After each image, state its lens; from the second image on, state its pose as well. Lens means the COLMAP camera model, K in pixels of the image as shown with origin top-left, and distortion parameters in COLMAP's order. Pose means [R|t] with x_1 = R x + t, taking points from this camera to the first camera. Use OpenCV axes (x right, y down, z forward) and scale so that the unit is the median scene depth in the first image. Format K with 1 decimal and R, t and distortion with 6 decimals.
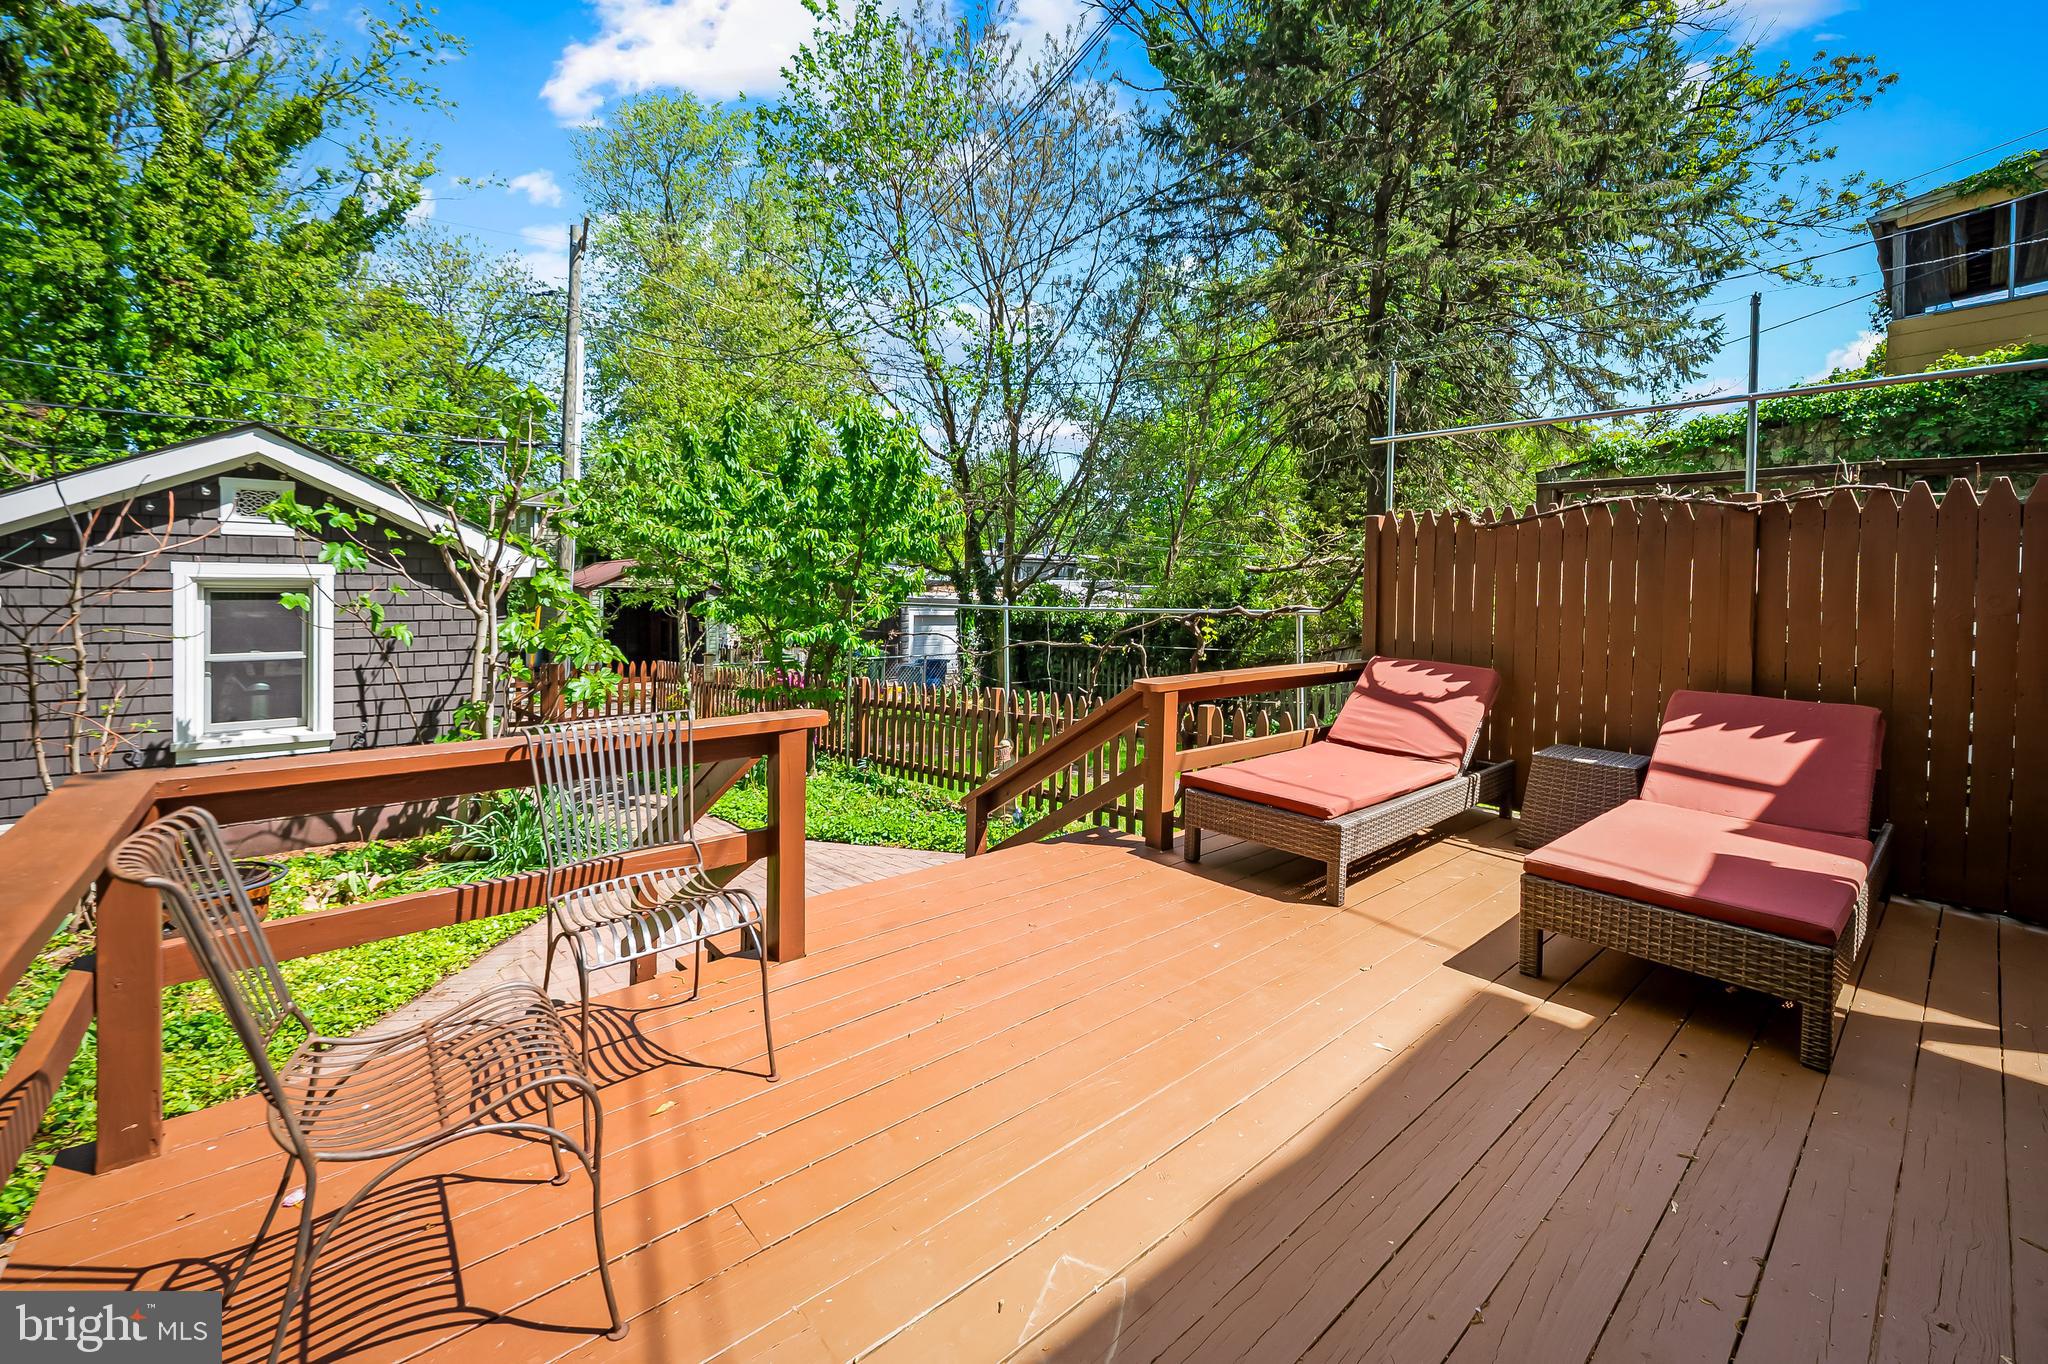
lens RADIAL K [[848.8, 0, 1012.9], [0, 848.8, 586.6], [0, 0, 1]] dist [-0.000484, -0.000130]
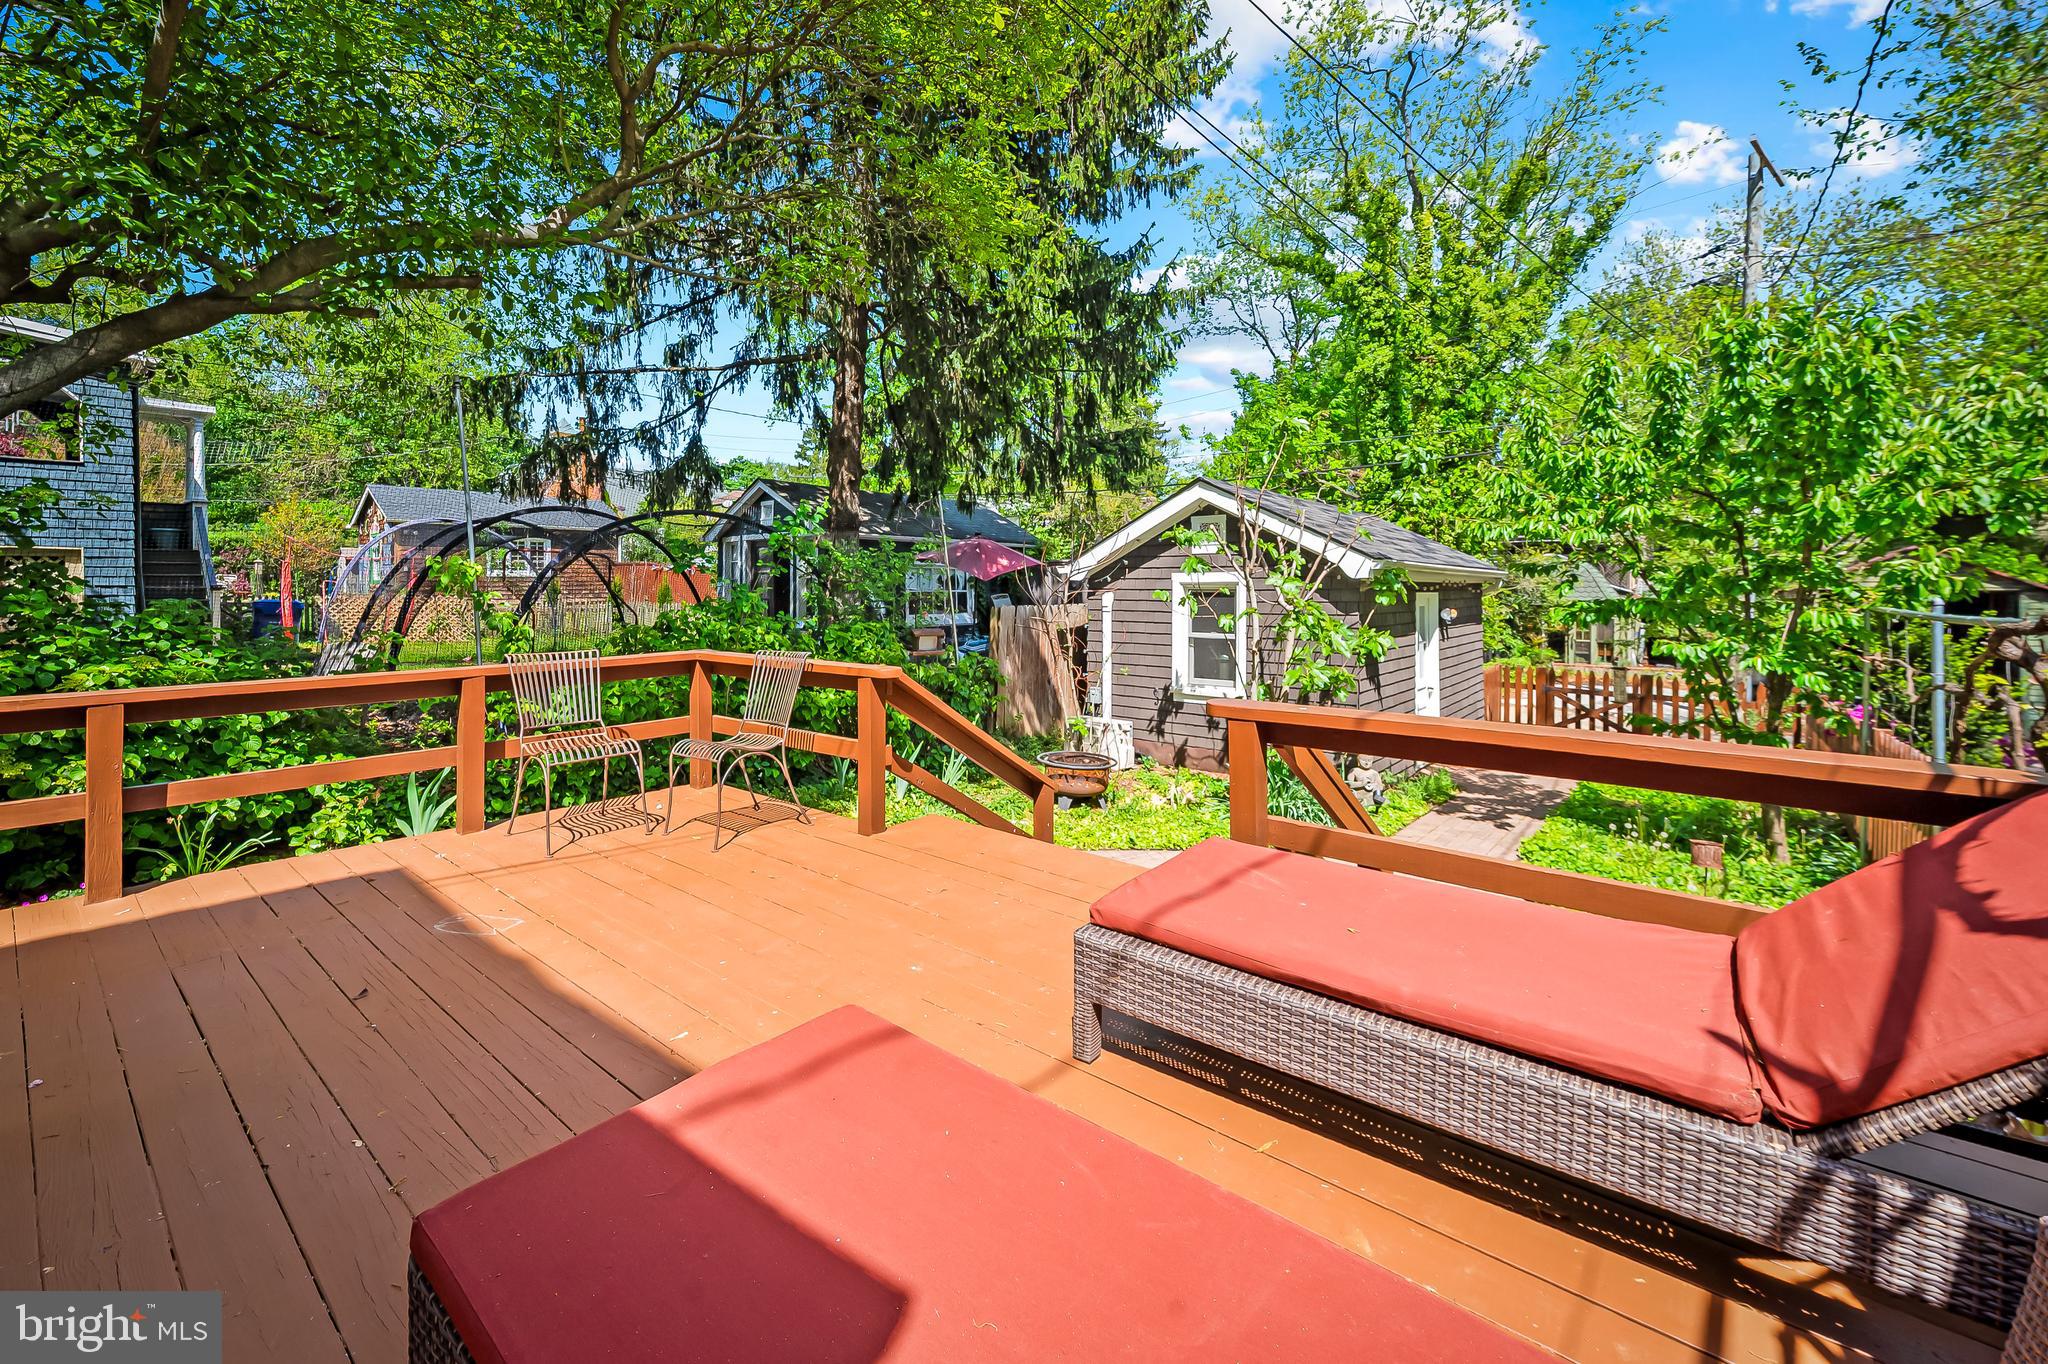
lens RADIAL K [[848.8, 0, 1012.9], [0, 848.8, 586.6], [0, 0, 1]] dist [-0.000484, -0.000130]
pose [[0.160526, -0.014397, -0.986927, 0.501650], [0.007293, 0.999884, -0.013400, 0.014136], [0.987005, -0.005047, 0.160612, 0.418471]]
